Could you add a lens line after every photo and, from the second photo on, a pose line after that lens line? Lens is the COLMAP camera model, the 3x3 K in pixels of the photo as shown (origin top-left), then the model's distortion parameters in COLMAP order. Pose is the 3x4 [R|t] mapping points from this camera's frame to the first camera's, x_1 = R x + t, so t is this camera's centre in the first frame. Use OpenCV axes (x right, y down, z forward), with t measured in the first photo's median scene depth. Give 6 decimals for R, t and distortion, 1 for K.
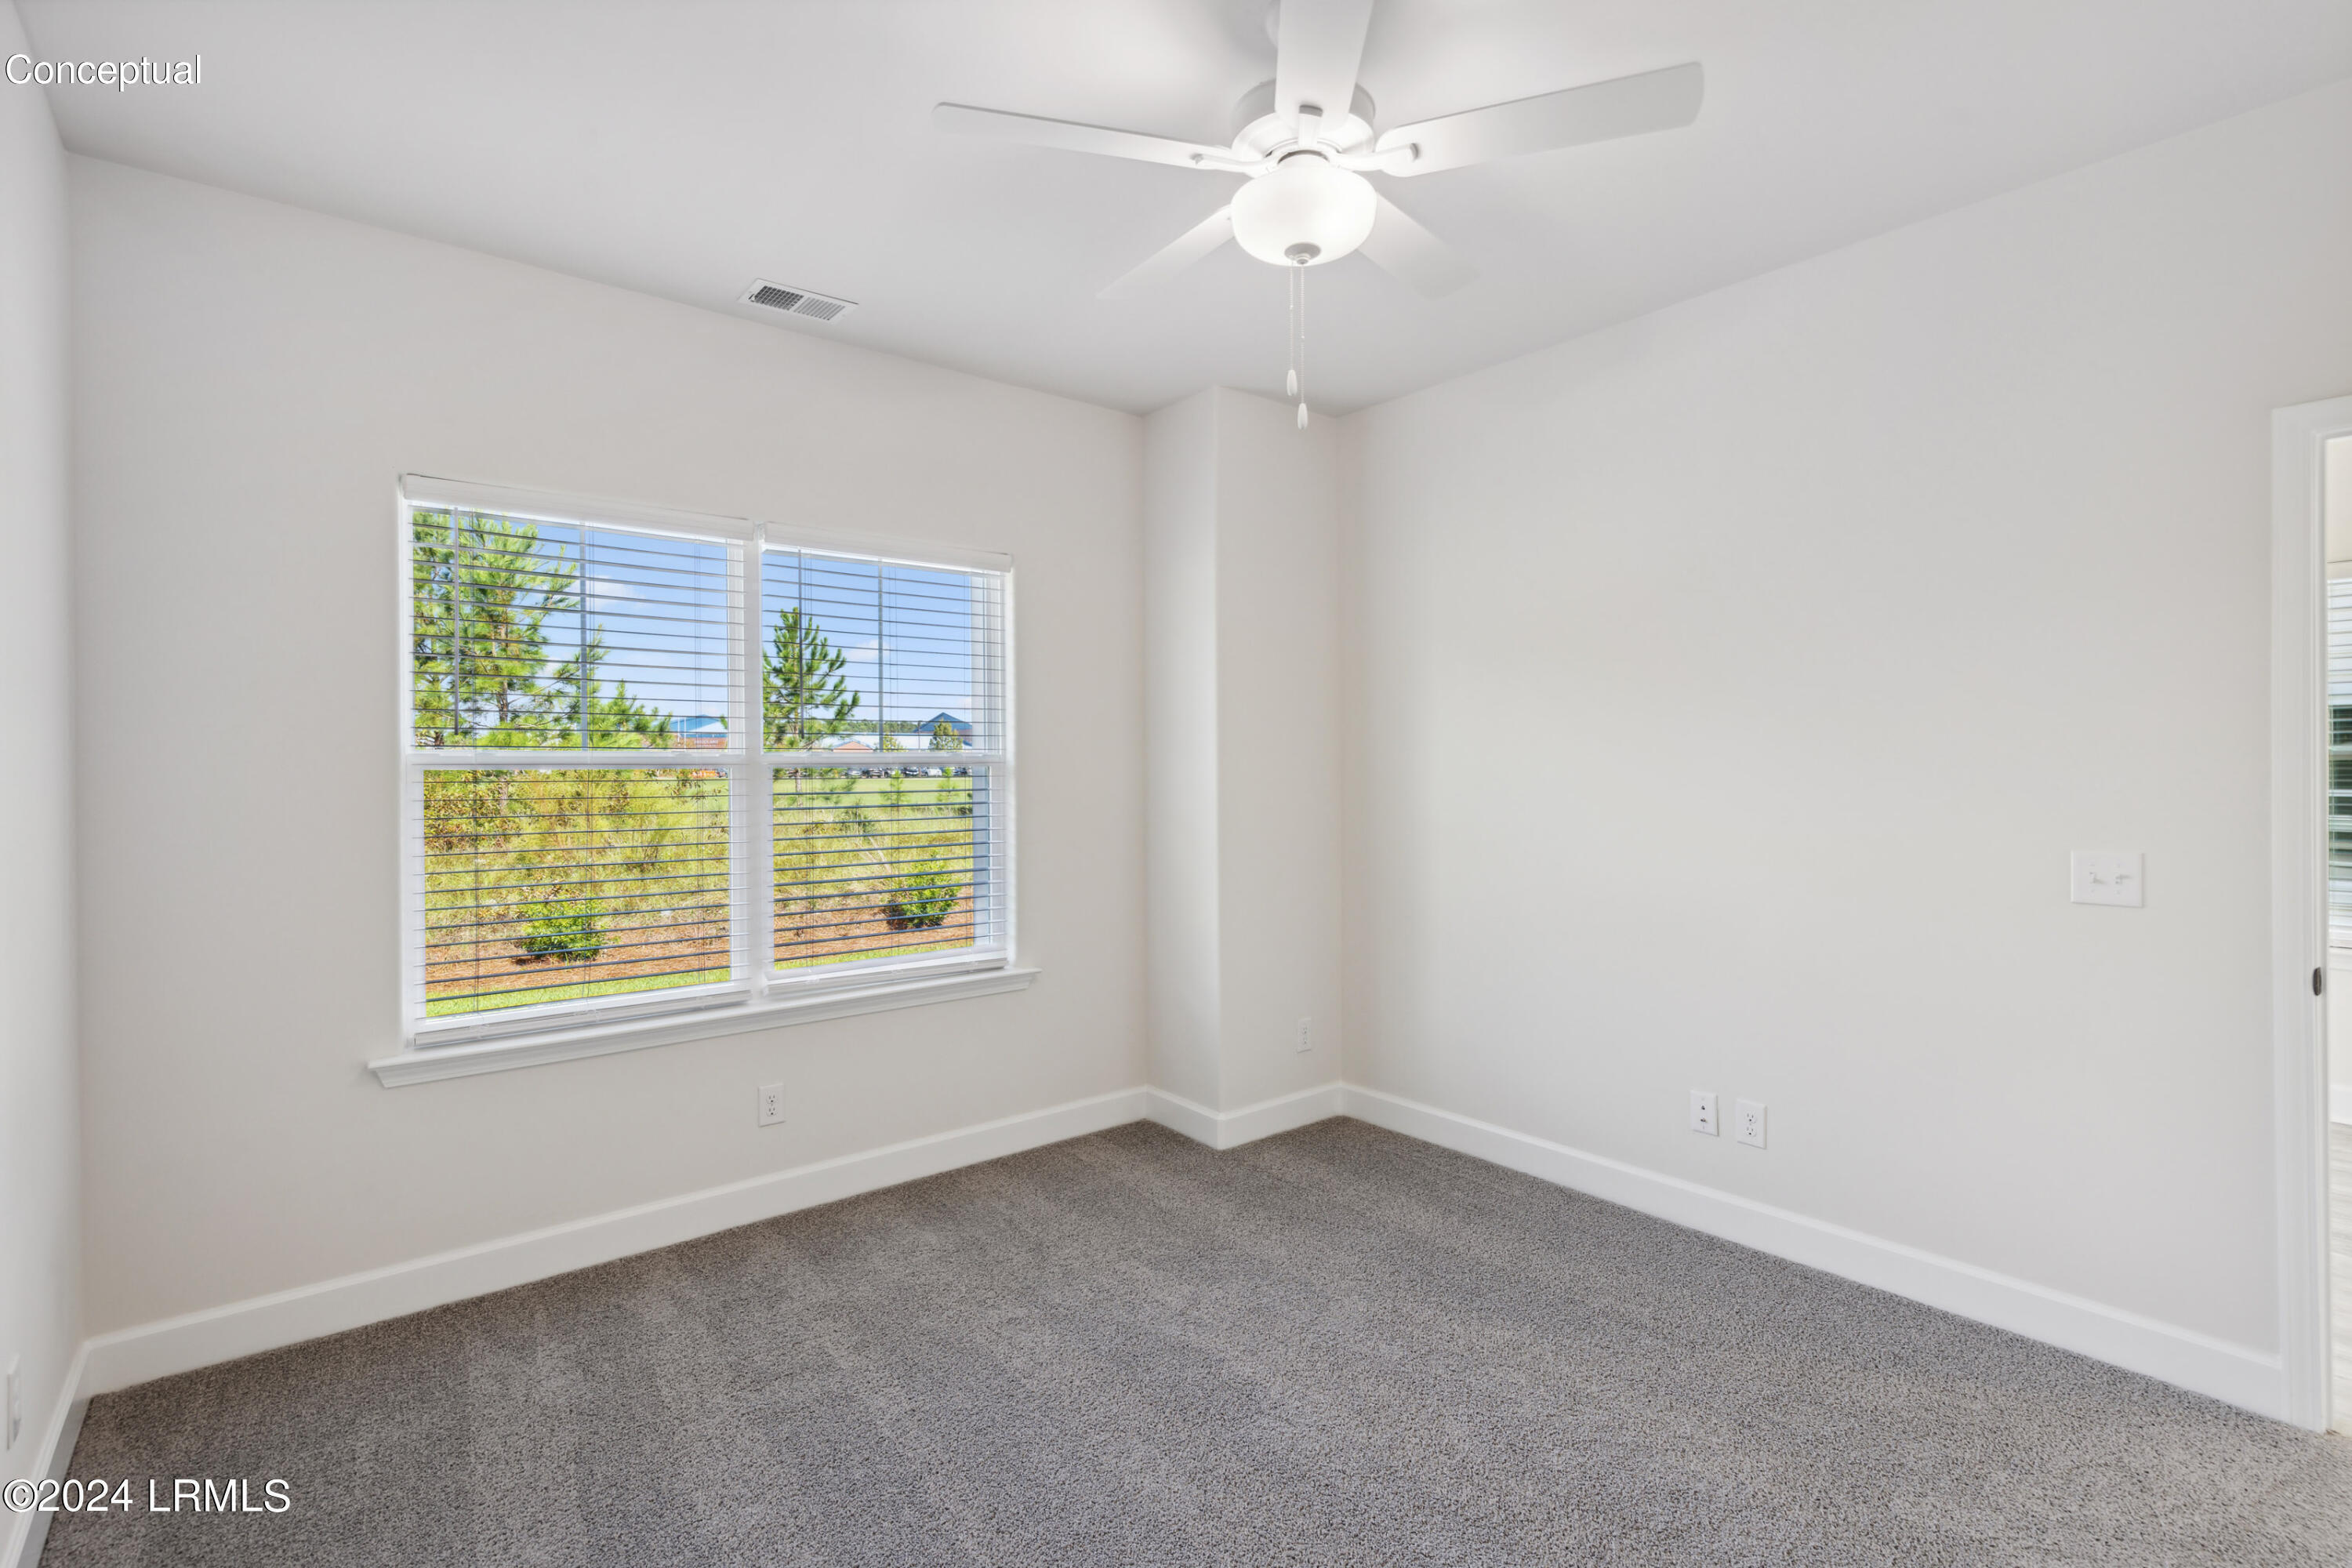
lens RADIAL K [[1100.1, 0, 1180.7], [0, 1100.1, 771.2], [0, 0, 1]] dist [0.003231, -0.000362]
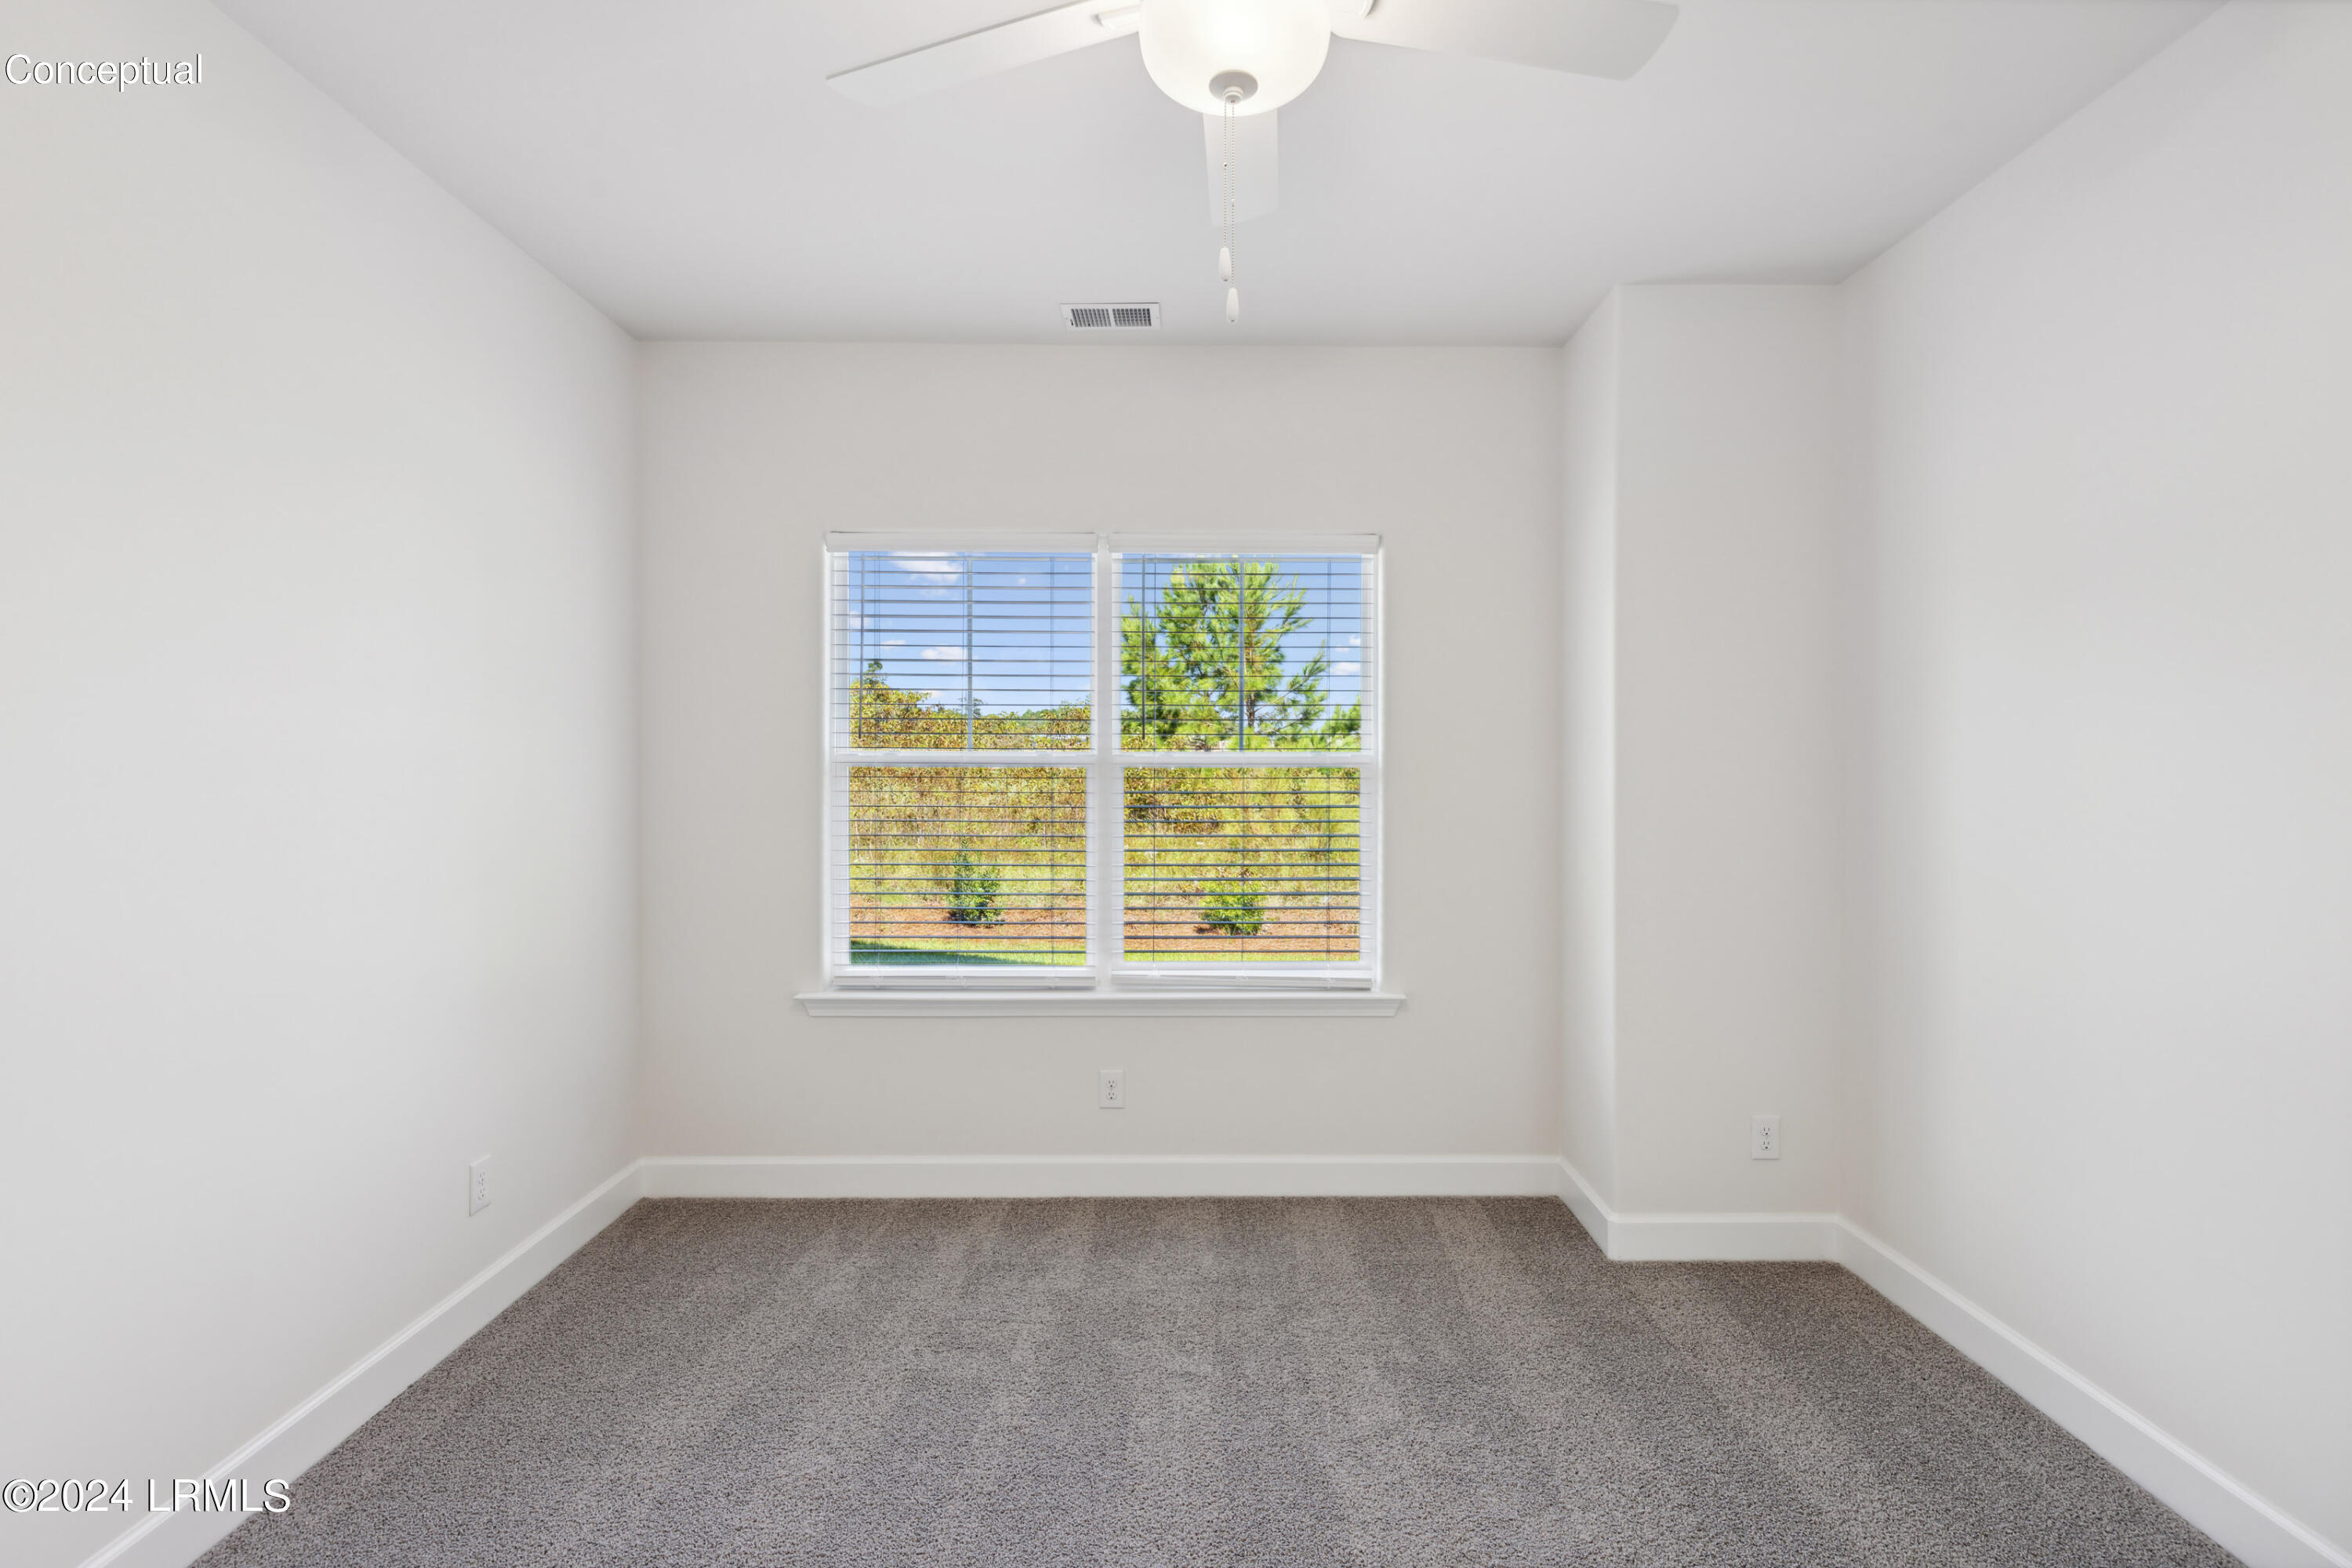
lens RADIAL K [[1082.2, 0, 1179.6], [0, 1082.2, 770.6], [0, 0, 1]] dist [0.009853, -0.008519]
pose [[0.779400, 0.009743, -0.626451, 0.303710], [-0.010713, 0.999940, 0.002223, -0.003055], [0.626435, 0.004979, 0.779458, 0.222086]]
